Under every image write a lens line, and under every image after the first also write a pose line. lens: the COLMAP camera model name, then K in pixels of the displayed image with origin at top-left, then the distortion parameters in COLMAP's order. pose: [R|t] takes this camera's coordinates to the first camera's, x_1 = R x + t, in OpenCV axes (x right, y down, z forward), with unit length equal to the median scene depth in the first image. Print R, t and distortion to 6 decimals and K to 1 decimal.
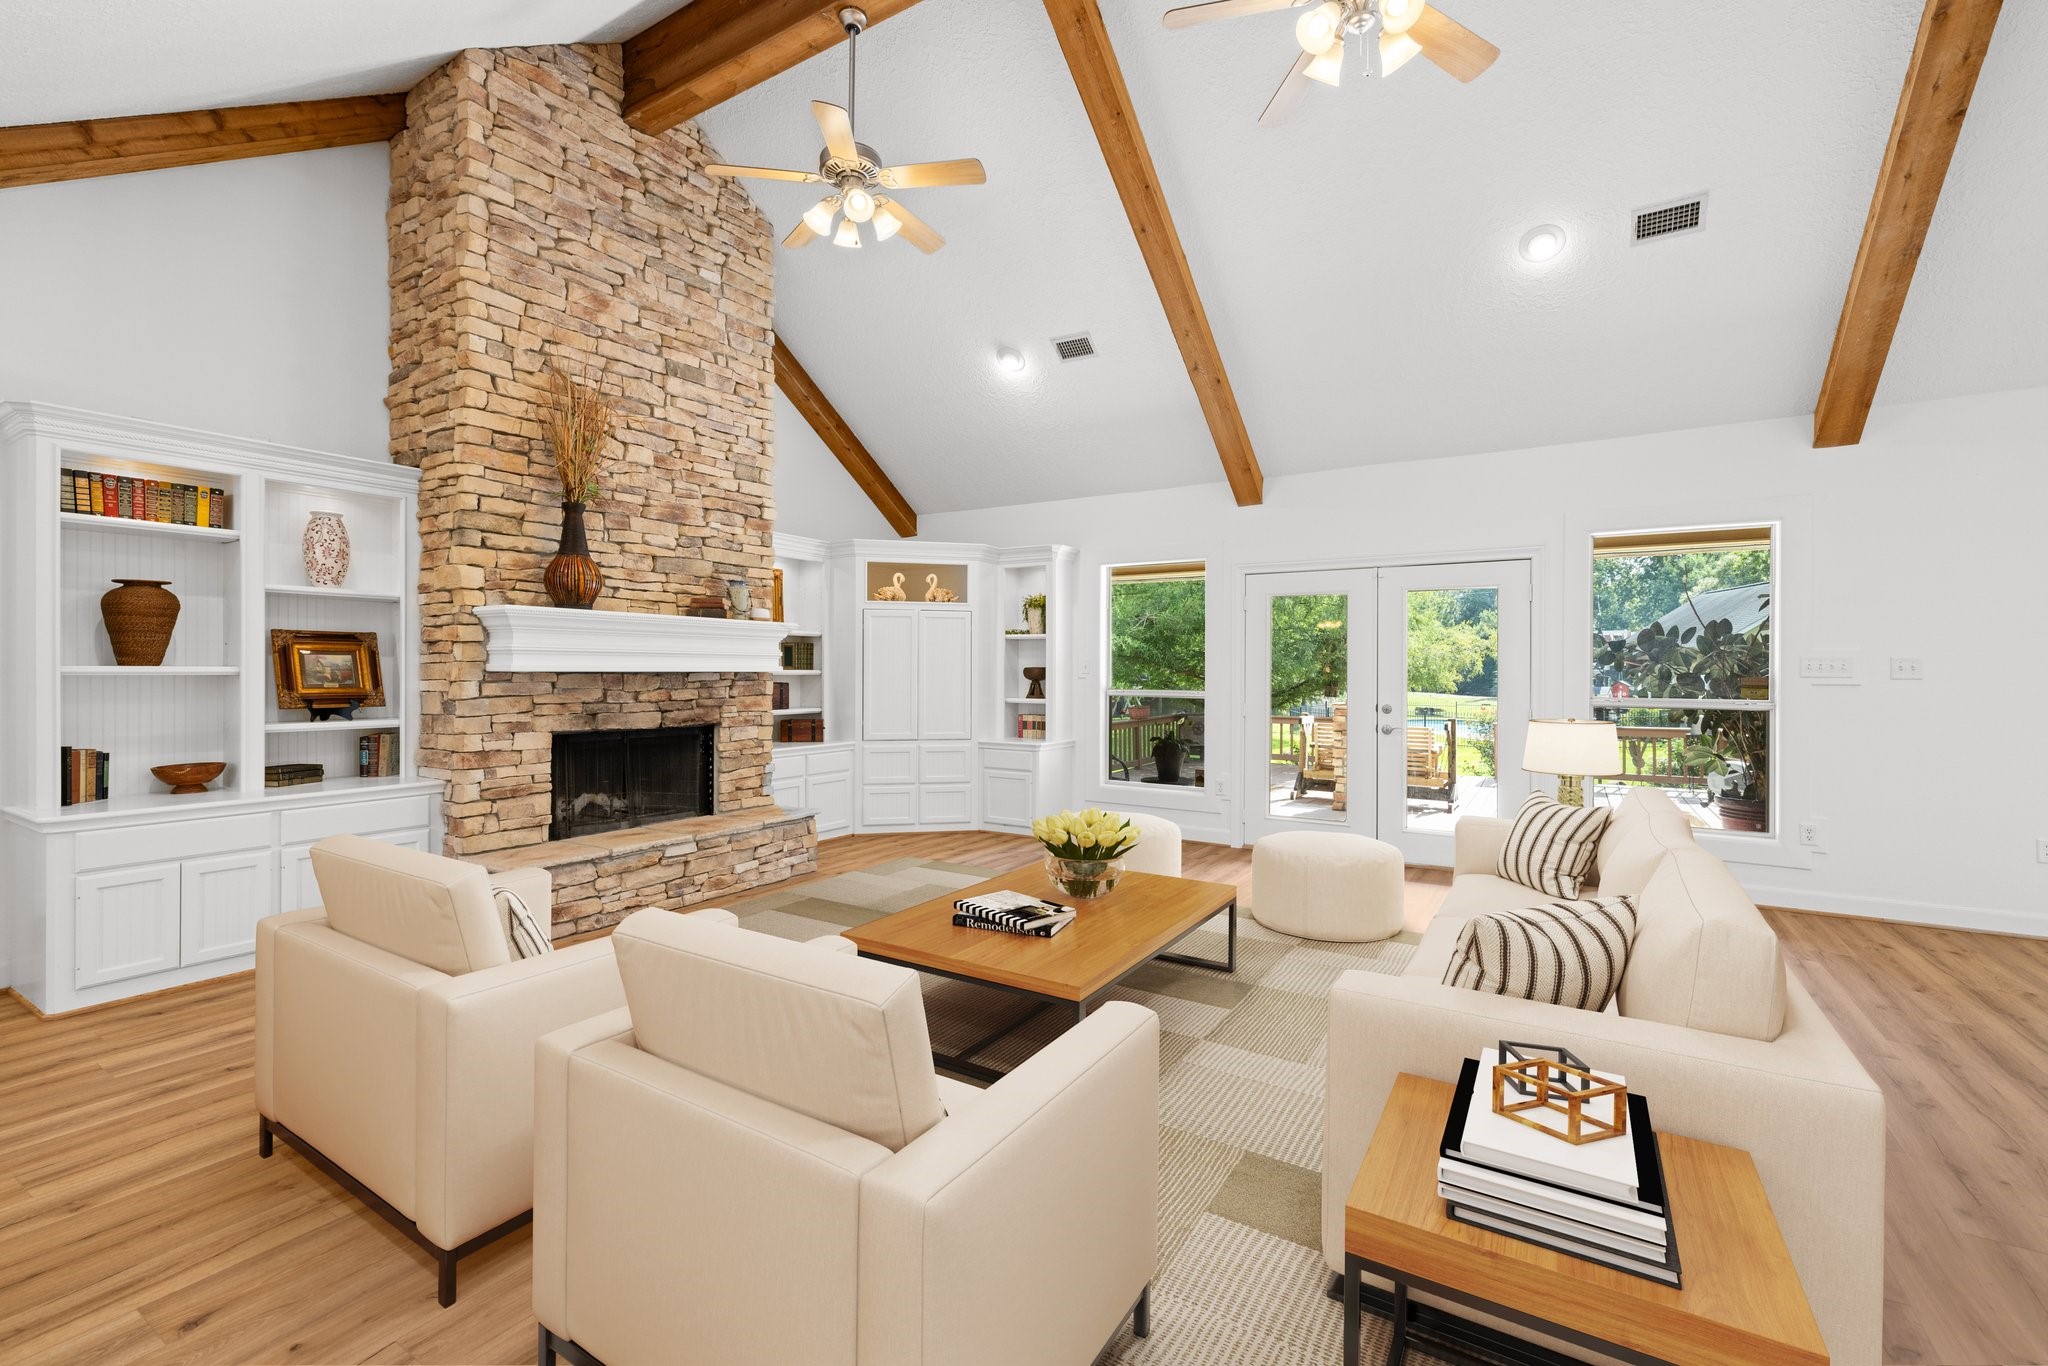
lens RADIAL K [[875.8, 0, 1017.1], [0, 875.8, 663.7], [0, 0, 1]] dist [0.016059, -0.001612]
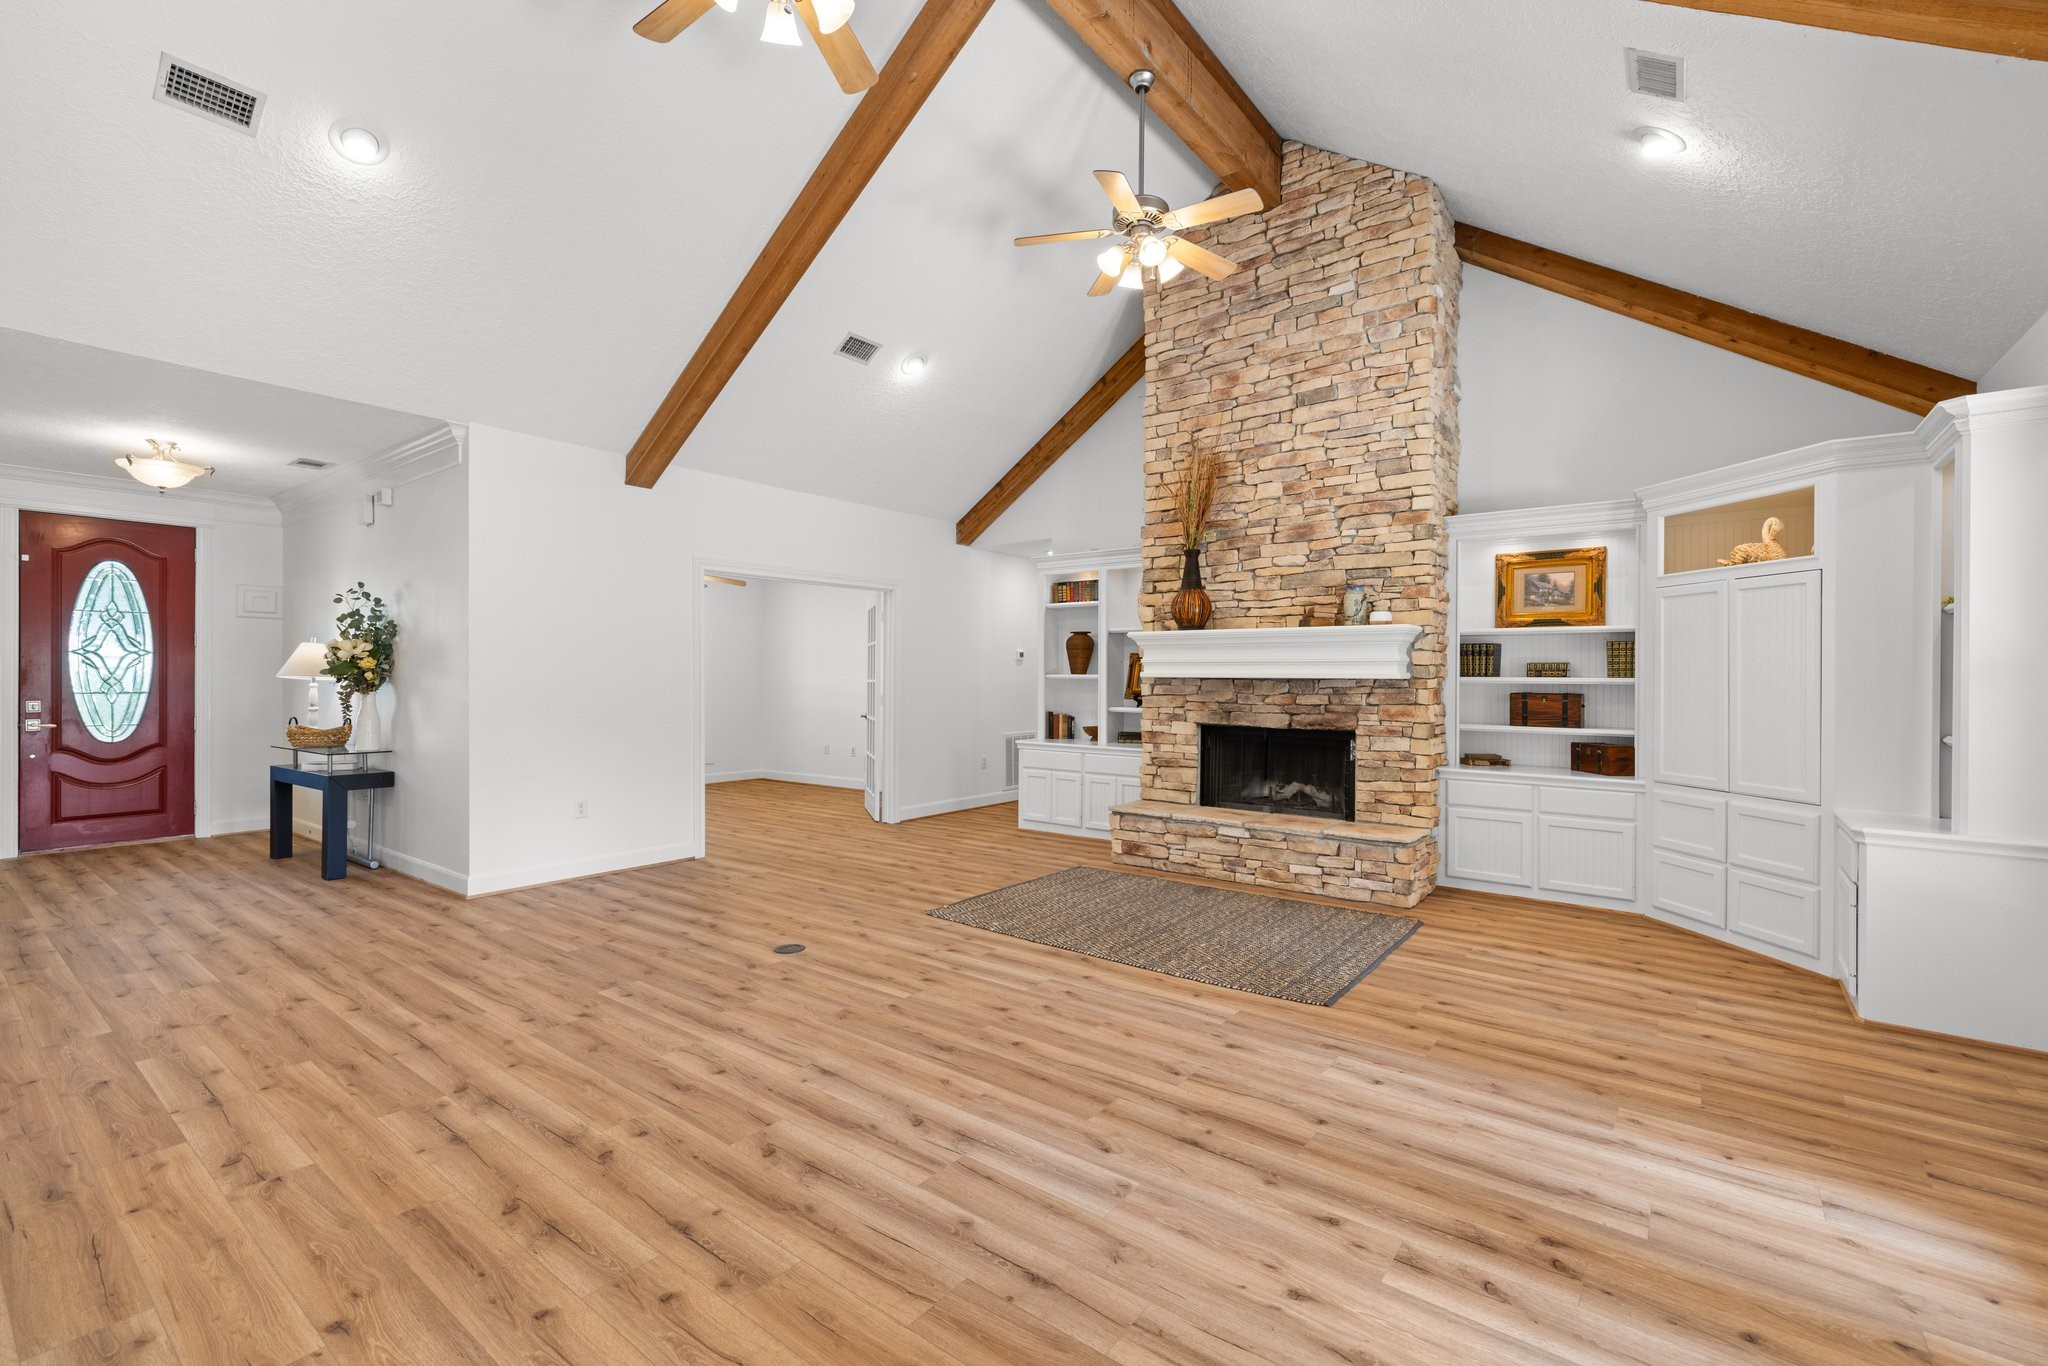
lens RADIAL K [[875.8, 0, 1023.2], [0, 875.8, 674.0], [0, 0, 1]] dist [0.016059, -0.001612]
pose [[-0.080076, -0.006491, -0.996768, 0.738053], [0.001897, 0.999976, -0.006665, 0.010758], [0.996787, -0.002424, -0.080061, 0.764242]]
